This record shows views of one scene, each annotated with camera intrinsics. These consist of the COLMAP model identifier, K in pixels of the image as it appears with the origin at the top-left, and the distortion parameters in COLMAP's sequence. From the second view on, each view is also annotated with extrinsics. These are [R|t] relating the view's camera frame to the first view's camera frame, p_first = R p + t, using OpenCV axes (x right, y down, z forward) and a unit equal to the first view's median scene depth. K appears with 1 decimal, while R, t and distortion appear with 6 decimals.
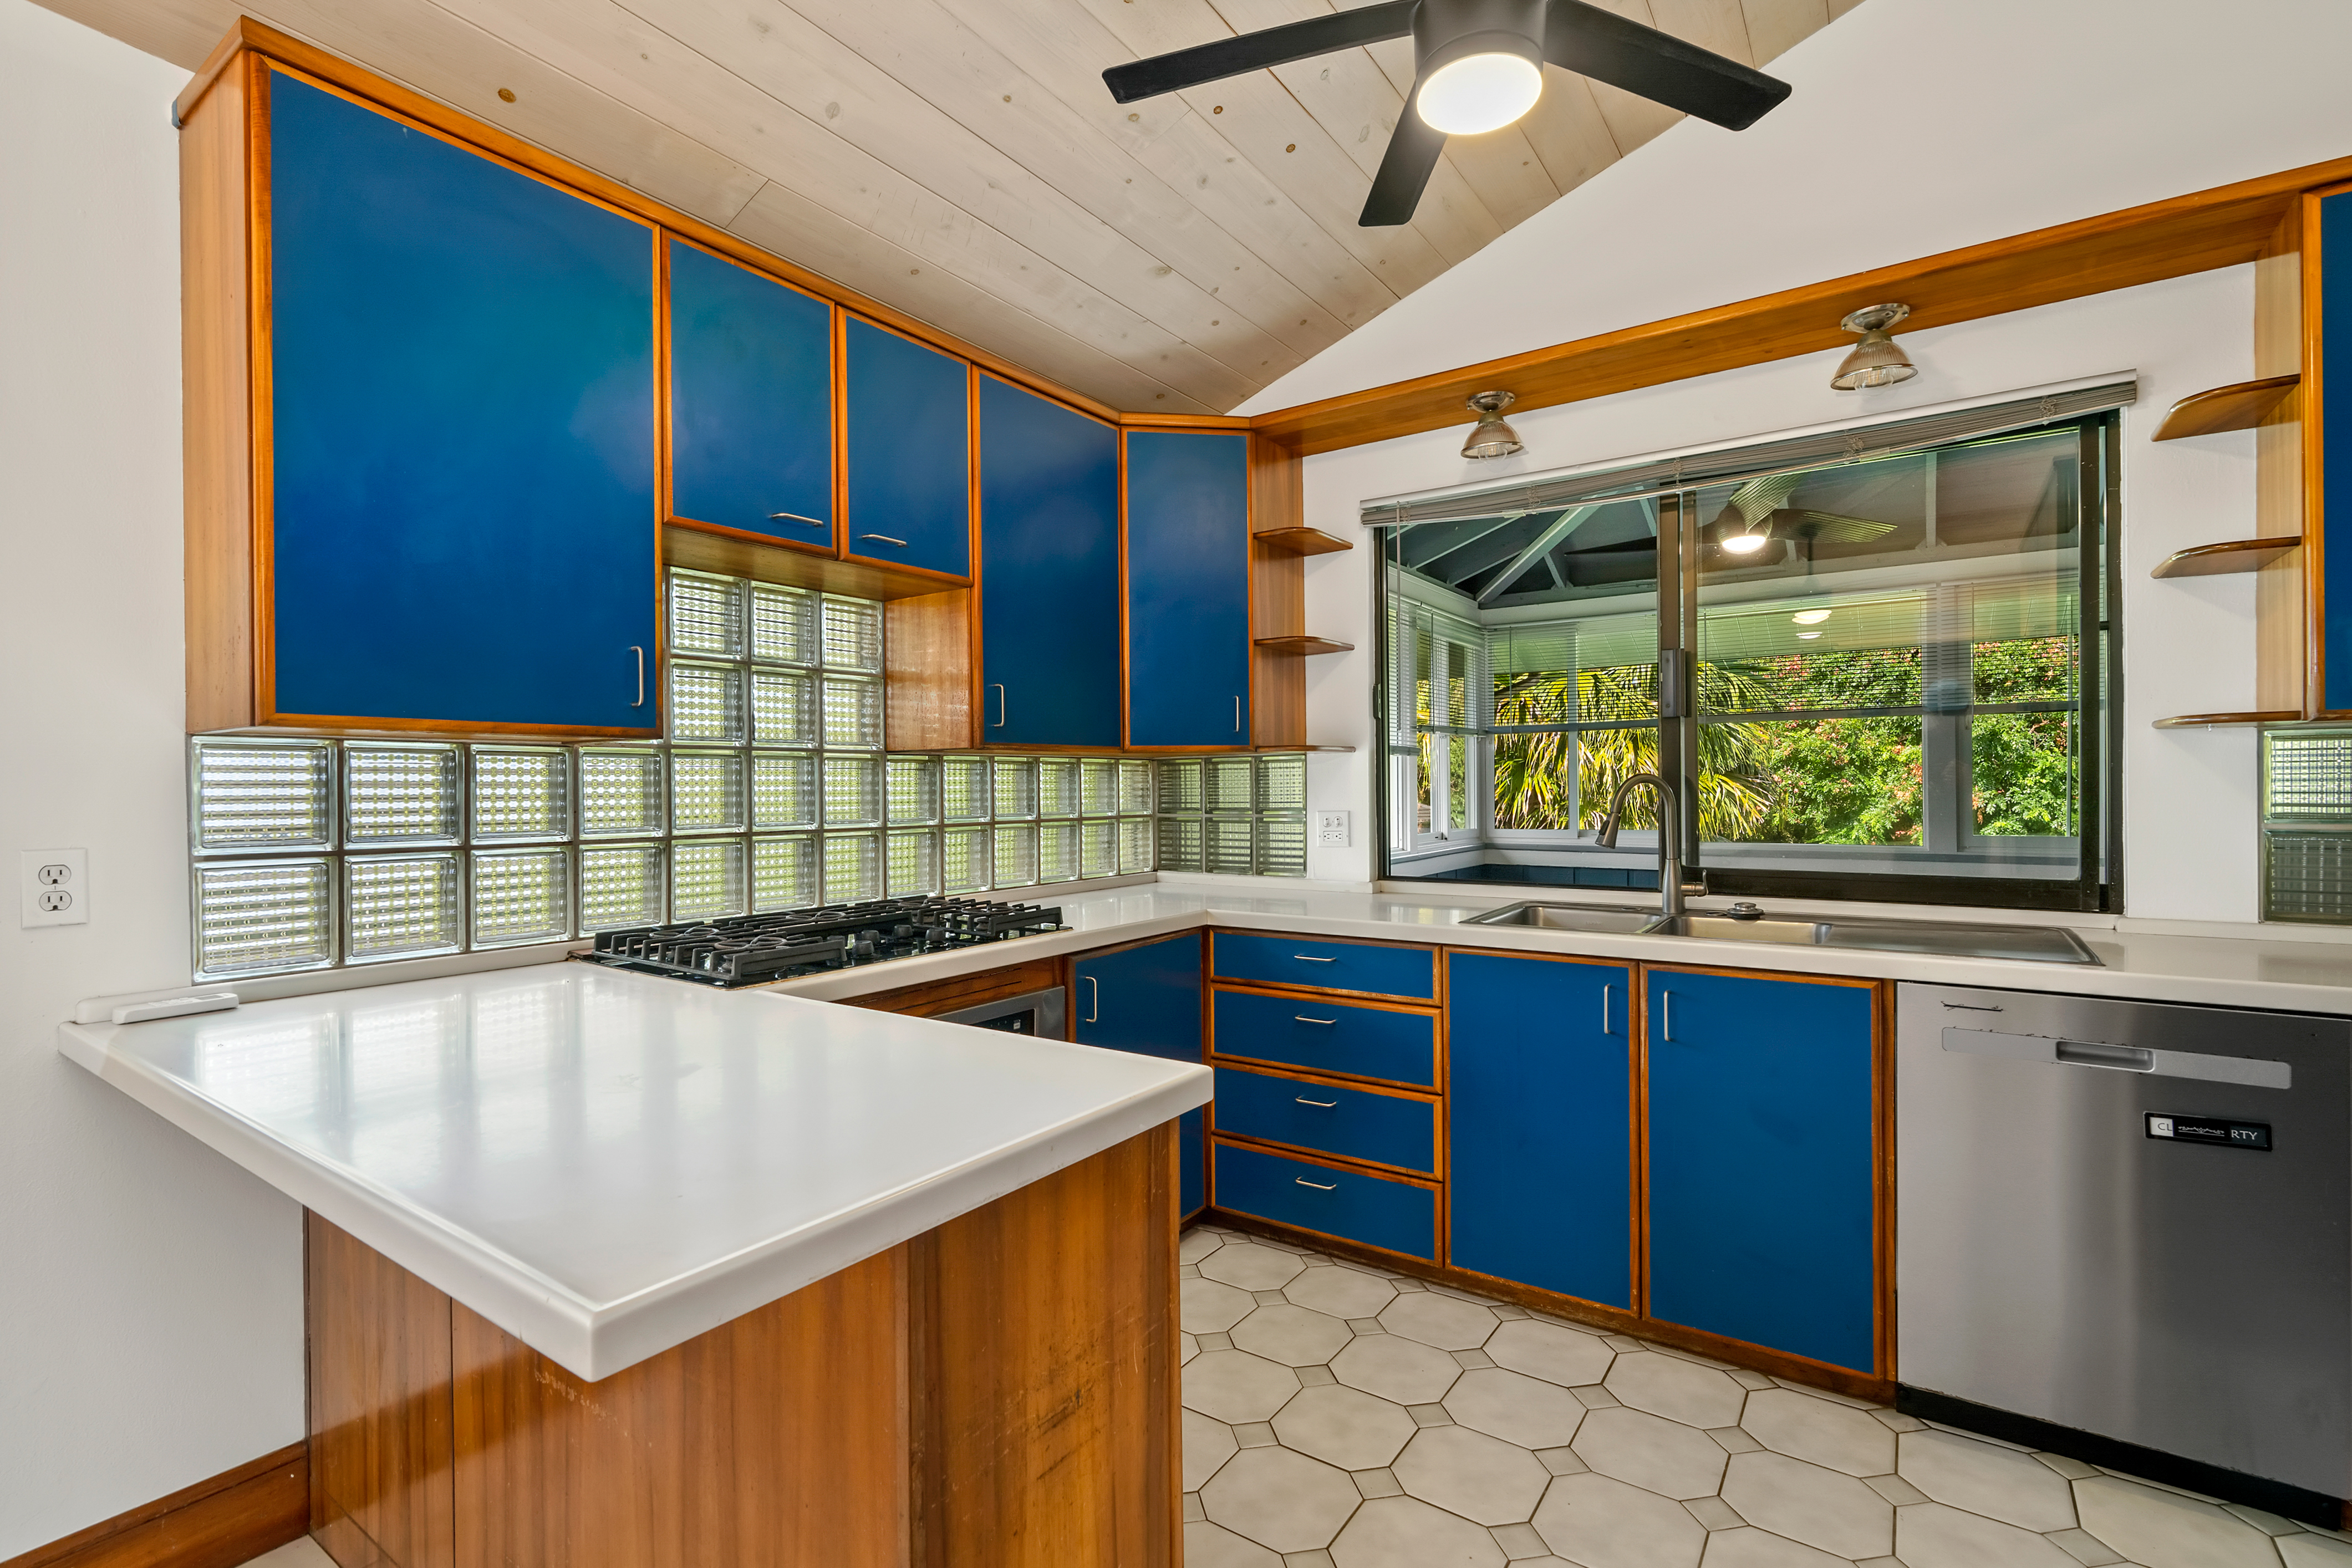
lens RADIAL K [[1081.6, 0, 1154.5], [0, 1081.6, 790.9], [0, 0, 1]] dist [-0.000202, 0.000239]
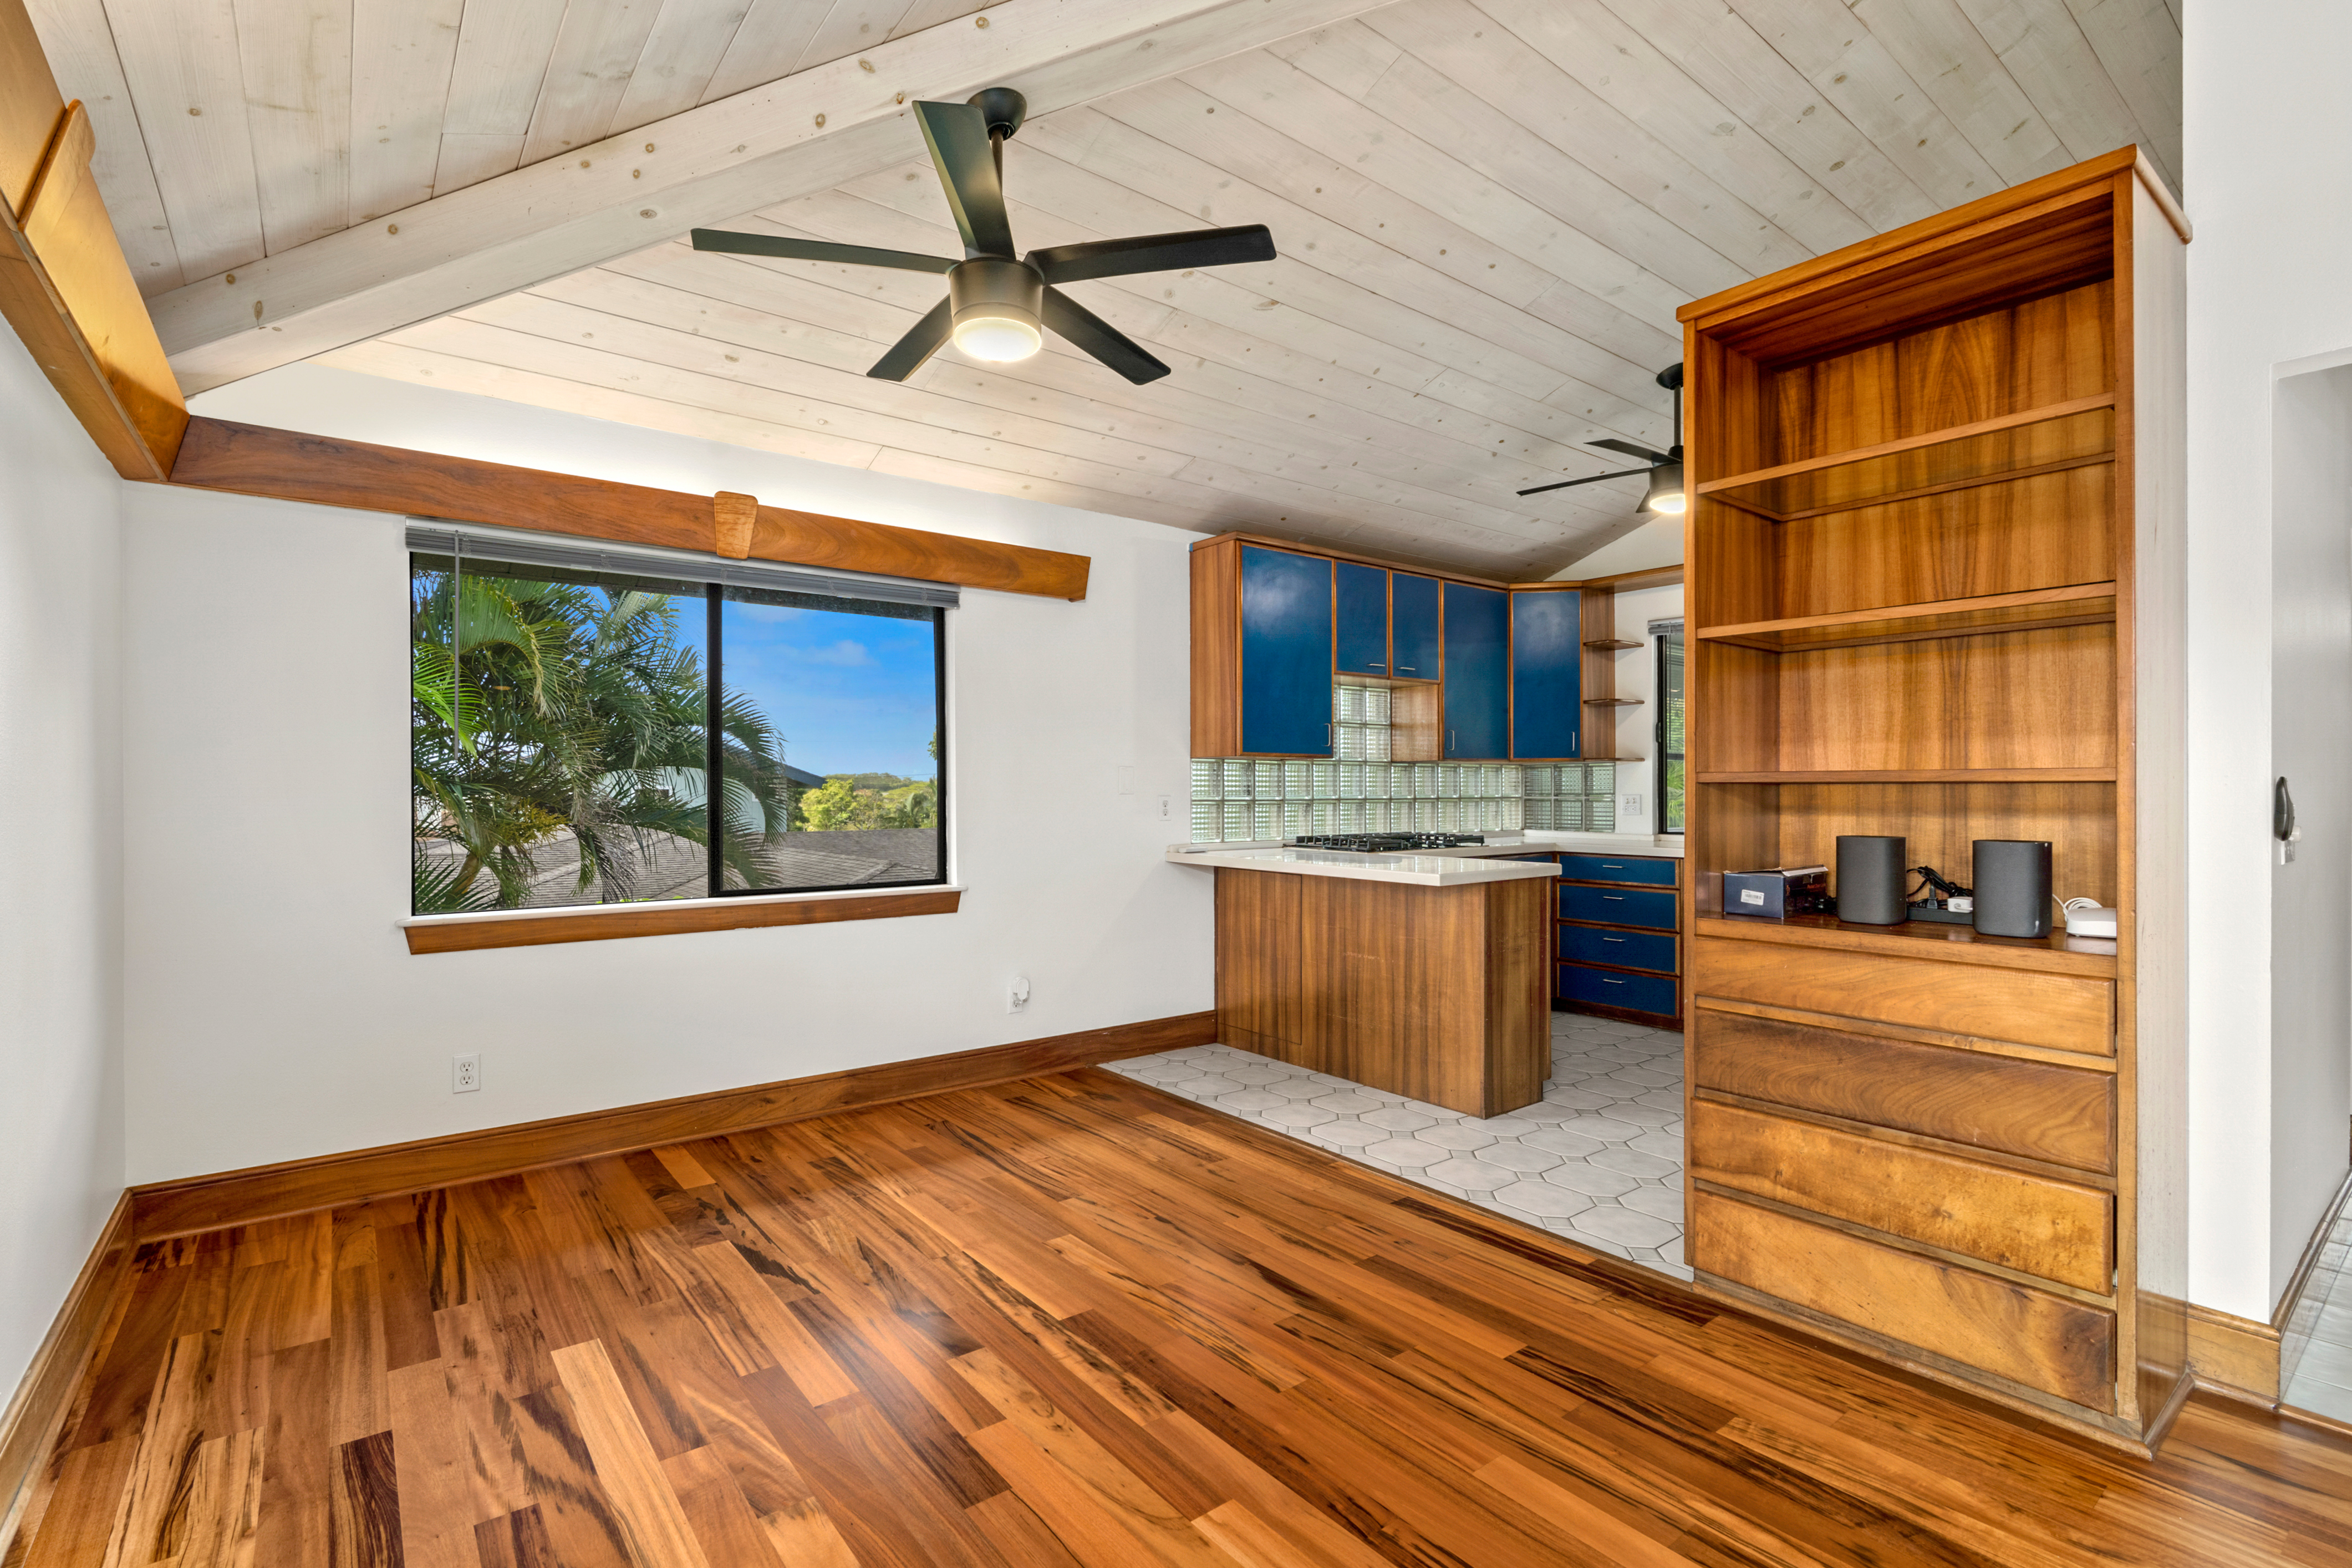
lens RADIAL K [[1071.4, 0, 1176.0], [0, 1071.4, 784.0], [0, 0, 1]] dist [-0.002163, -0.010488]
pose [[0.959996, 0.007429, -0.279916, -0.073935], [-0.009725, 0.999929, -0.006814, 0.025543], [0.279846, 0.009264, 0.960000, -1.118782]]
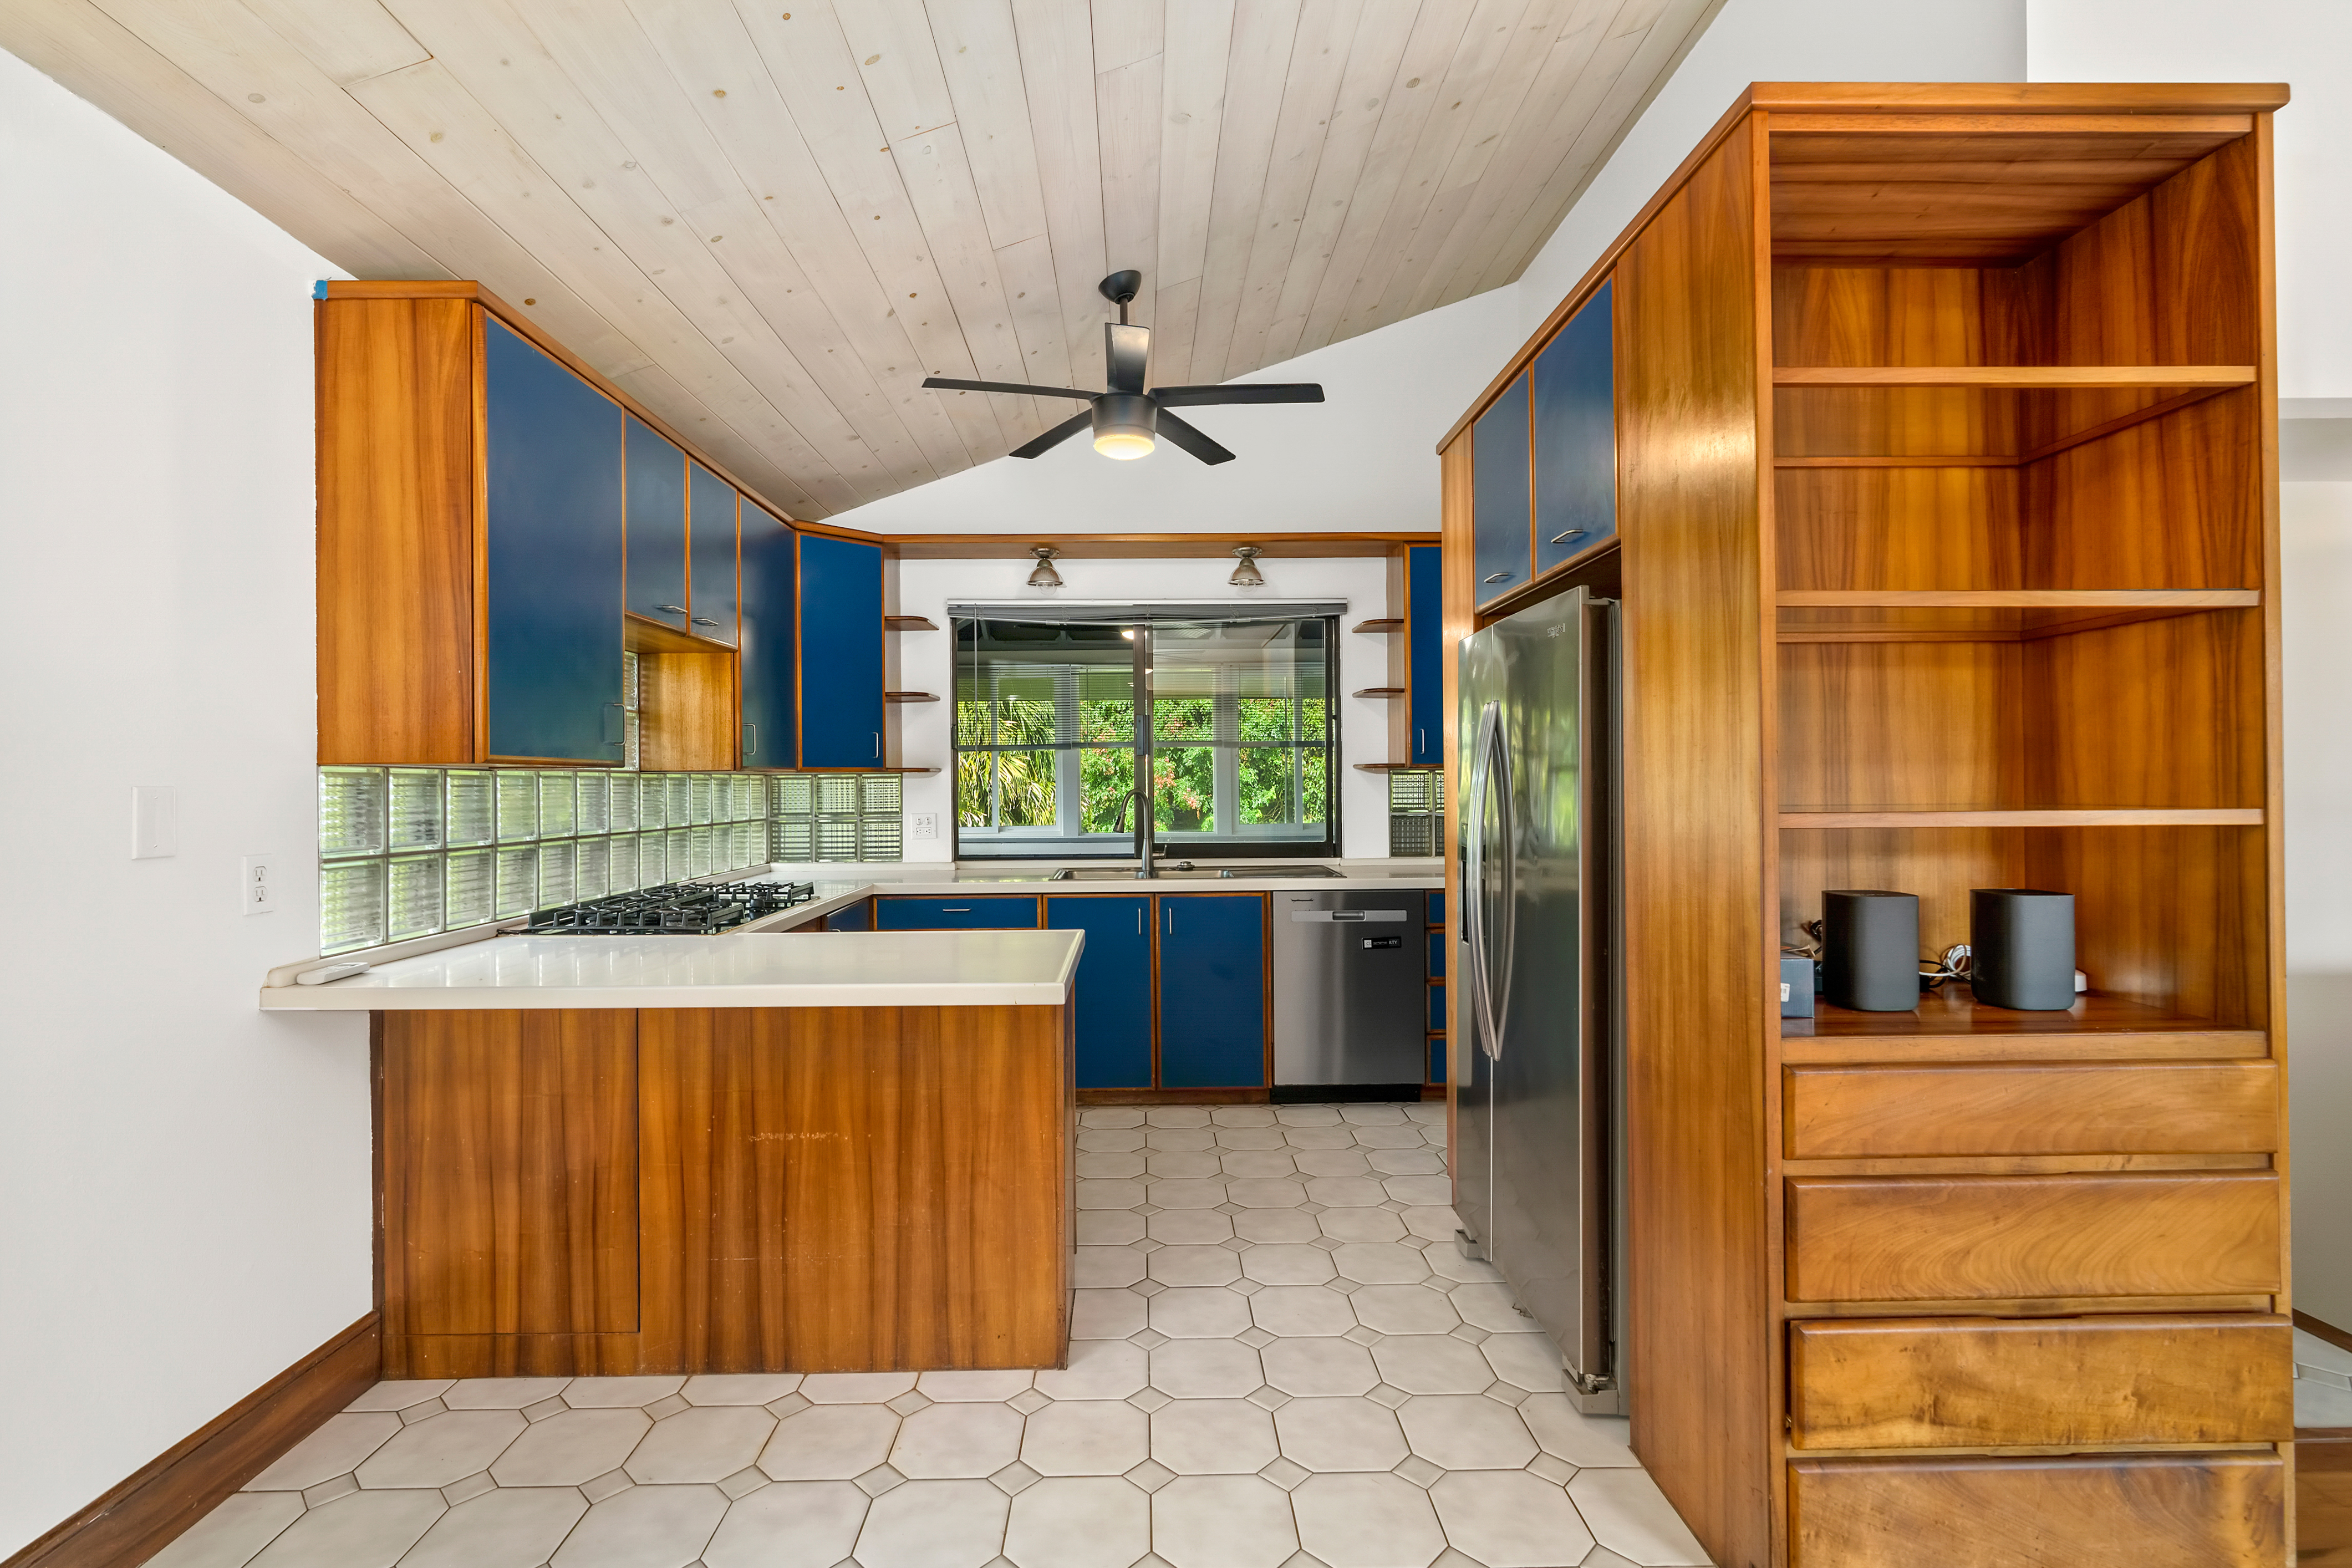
lens RADIAL K [[1076.7, 0, 1159.6], [0, 1076.7, 780.5], [0, 0, 1]] dist [-0.001348, 0.000113]
pose [[0.806409, 0.003803, 0.591346, -0.526652], [0.004704, 0.999906, -0.012844, -0.007428], [-0.591340, 0.013140, 0.806315, -0.397639]]
